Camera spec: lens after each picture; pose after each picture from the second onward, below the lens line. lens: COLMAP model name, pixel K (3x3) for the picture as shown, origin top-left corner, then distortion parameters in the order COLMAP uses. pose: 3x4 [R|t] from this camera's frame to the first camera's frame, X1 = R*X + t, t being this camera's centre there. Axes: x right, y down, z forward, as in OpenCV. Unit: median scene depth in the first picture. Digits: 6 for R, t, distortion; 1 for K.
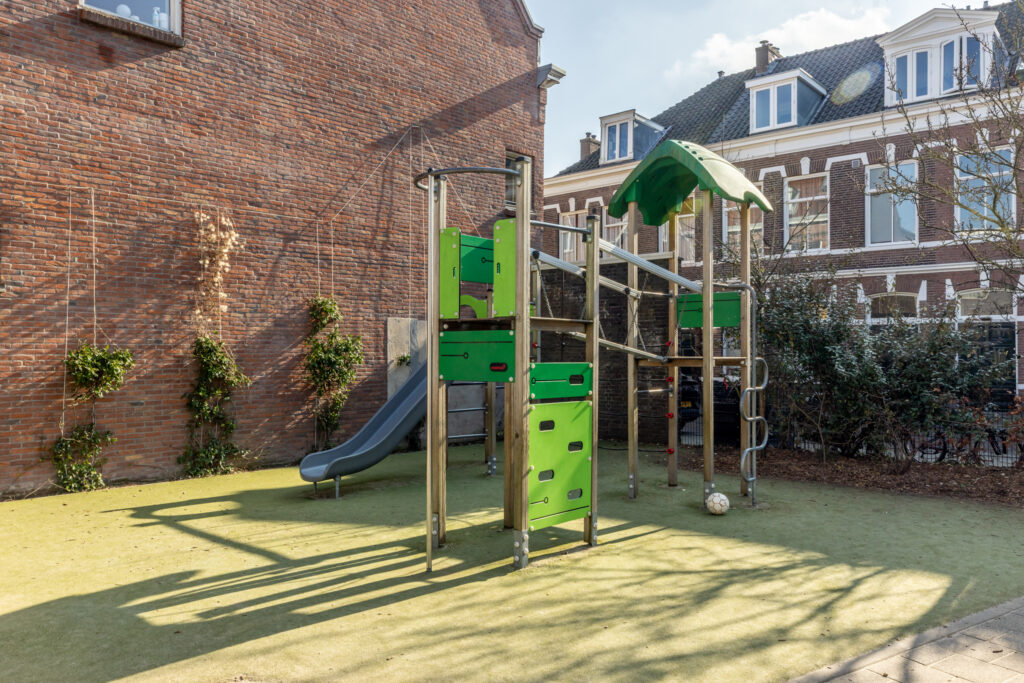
lens RADIAL K [[815.3, 0, 512.9], [0, 815.3, 340.2], [0, 0, 1]] dist [-0.006615, -0.000140]
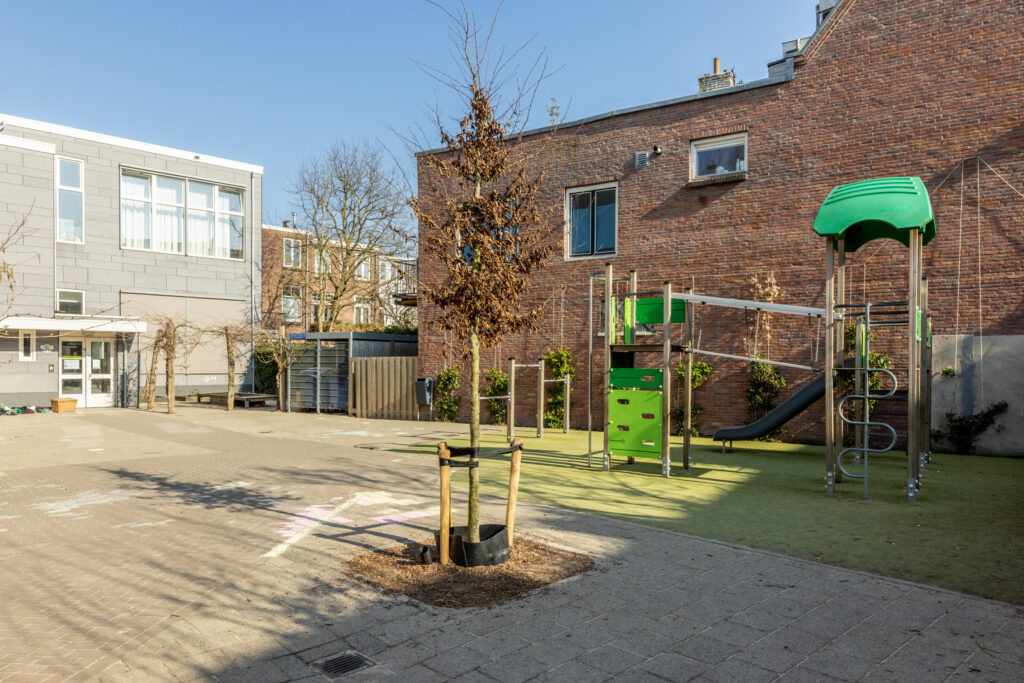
lens RADIAL K [[1145.5, 0, 511.8], [0, 1145.5, 345.1], [0, 0, 1]] dist [-0.003367, 0.000000]
pose [[-0.010313, -0.018143, -0.999782, 1.759778], [0.006216, 0.999815, -0.018208, 0.013666], [0.999927, -0.006402, -0.010199, 0.506820]]
